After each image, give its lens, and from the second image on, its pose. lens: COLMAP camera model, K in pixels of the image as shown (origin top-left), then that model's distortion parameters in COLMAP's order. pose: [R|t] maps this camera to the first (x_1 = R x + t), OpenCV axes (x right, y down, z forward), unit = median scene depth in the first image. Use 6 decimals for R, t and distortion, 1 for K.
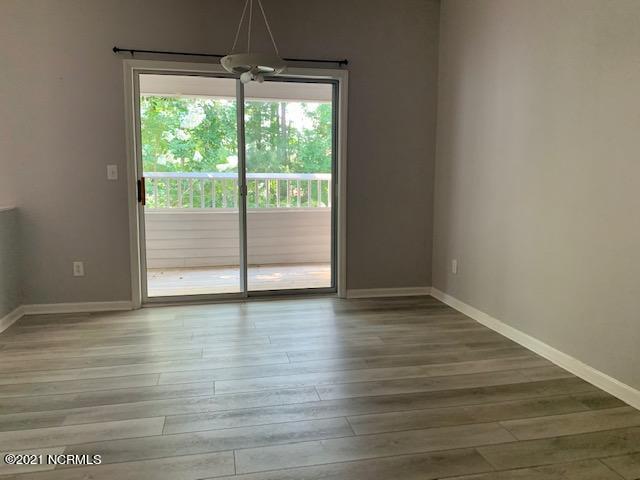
lens RADIAL K [[491.7, 0, 316.1], [0, 491.7, 242.8], [0, 0, 1]] dist [0.063045, -0.074280]
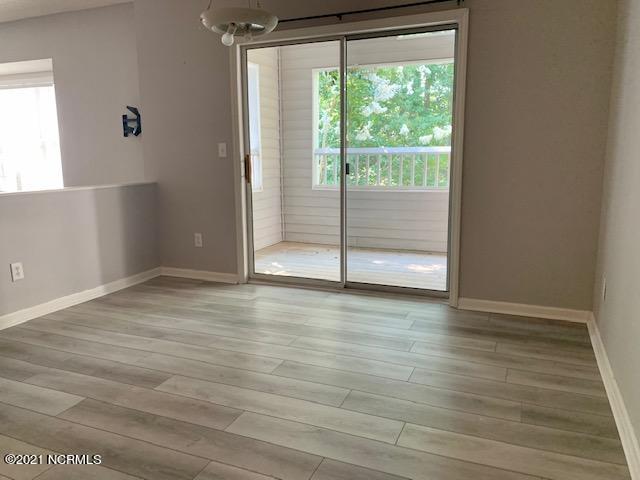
lens RADIAL K [[491.7, 0, 321.8], [0, 491.7, 238.4], [0, 0, 1]] dist [0.063045, -0.074280]
pose [[0.819584, 0.087922, -0.566172, 0.356500], [-0.064921, 0.996043, 0.060699, -0.034293], [0.569269, -0.012991, 0.822049, 0.263807]]
